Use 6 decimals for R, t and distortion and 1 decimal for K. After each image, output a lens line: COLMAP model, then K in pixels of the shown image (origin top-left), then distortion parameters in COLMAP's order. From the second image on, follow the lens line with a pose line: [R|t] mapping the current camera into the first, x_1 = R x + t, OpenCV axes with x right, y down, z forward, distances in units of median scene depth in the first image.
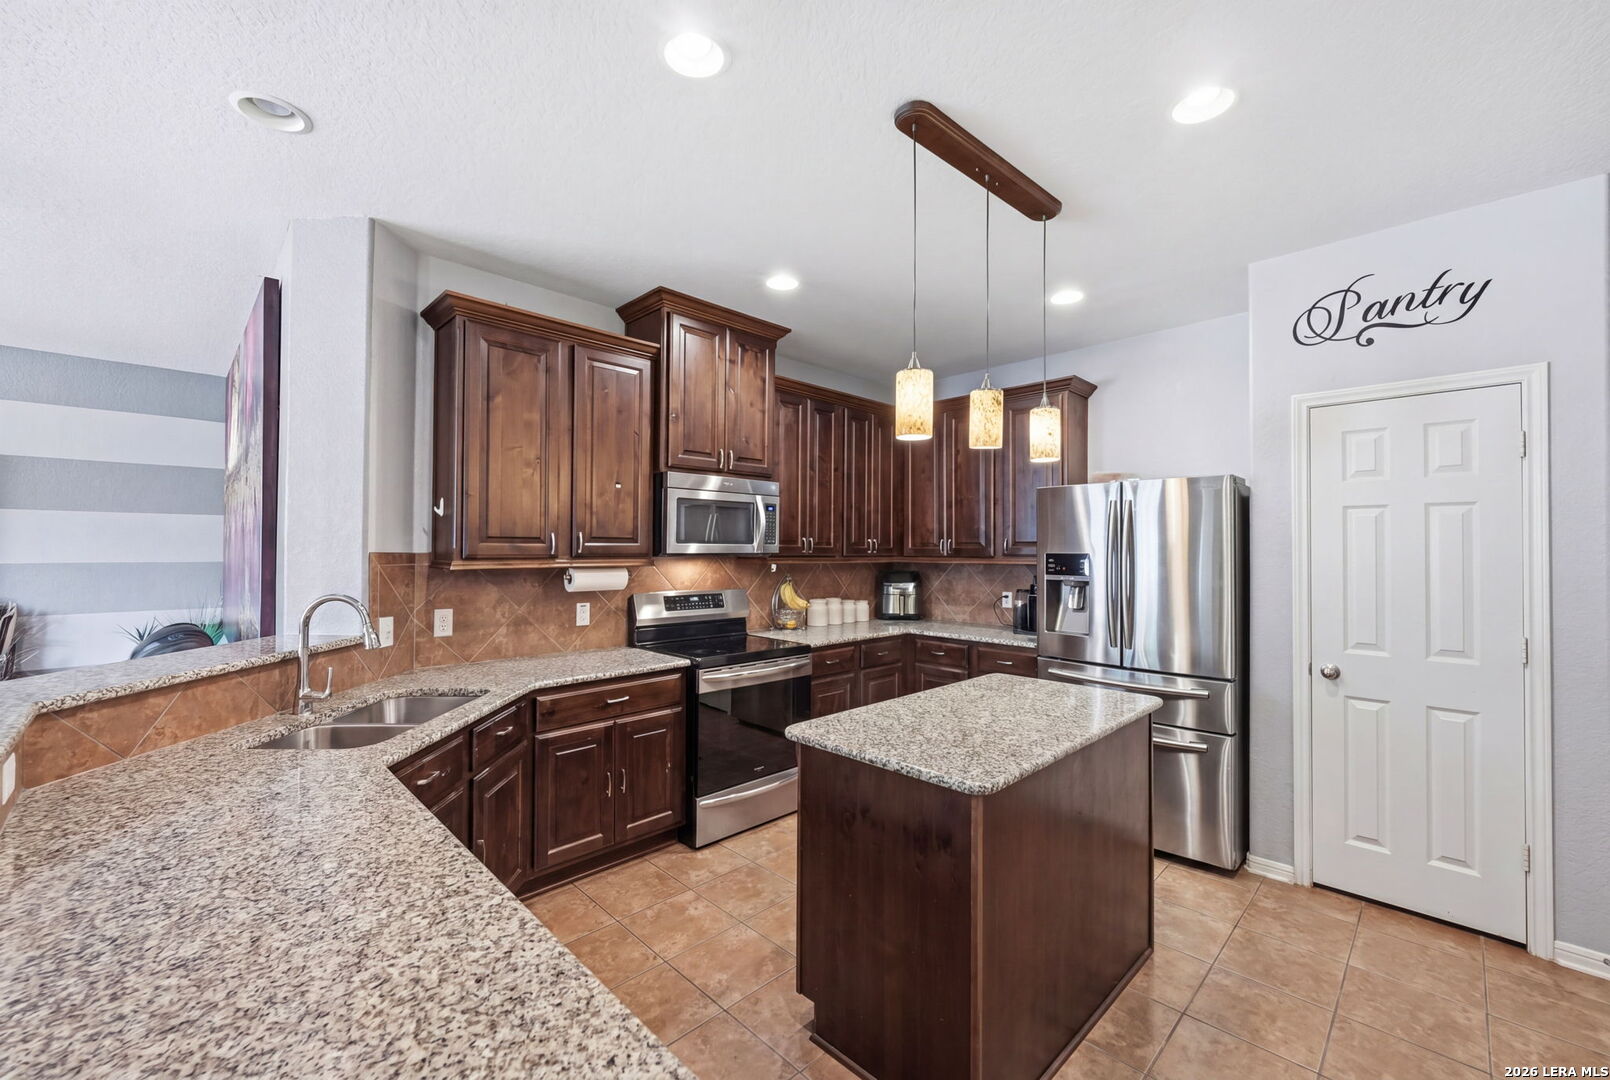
lens RADIAL K [[652.1, 0, 813.5], [0, 652.1, 536.6], [0, 0, 1]] dist [0.000152, 0.000102]
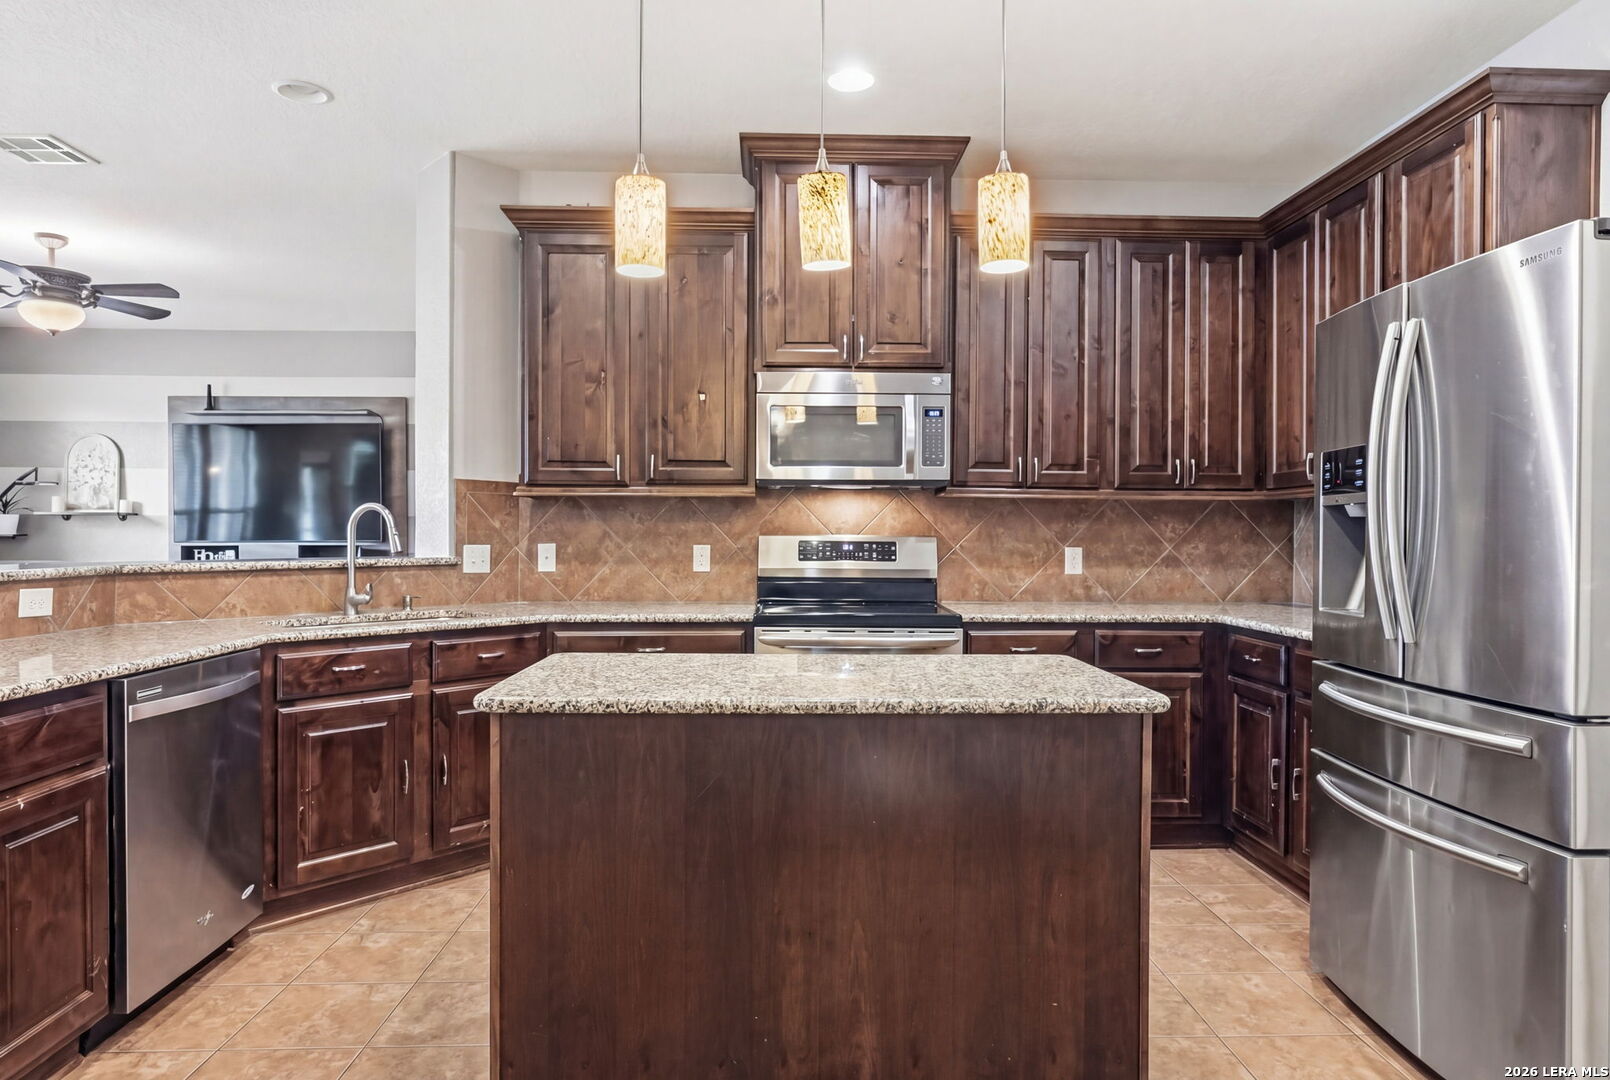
lens RADIAL K [[987.0, 0, 809.9], [0, 987.0, 540.6], [0, 0, 1]] dist [0.001149, 0.002204]
pose [[0.732786, 0.003056, -0.680452, 0.547465], [0.010132, 0.999830, 0.015401, 0.072496], [0.680384, -0.018180, 0.732630, 0.166086]]
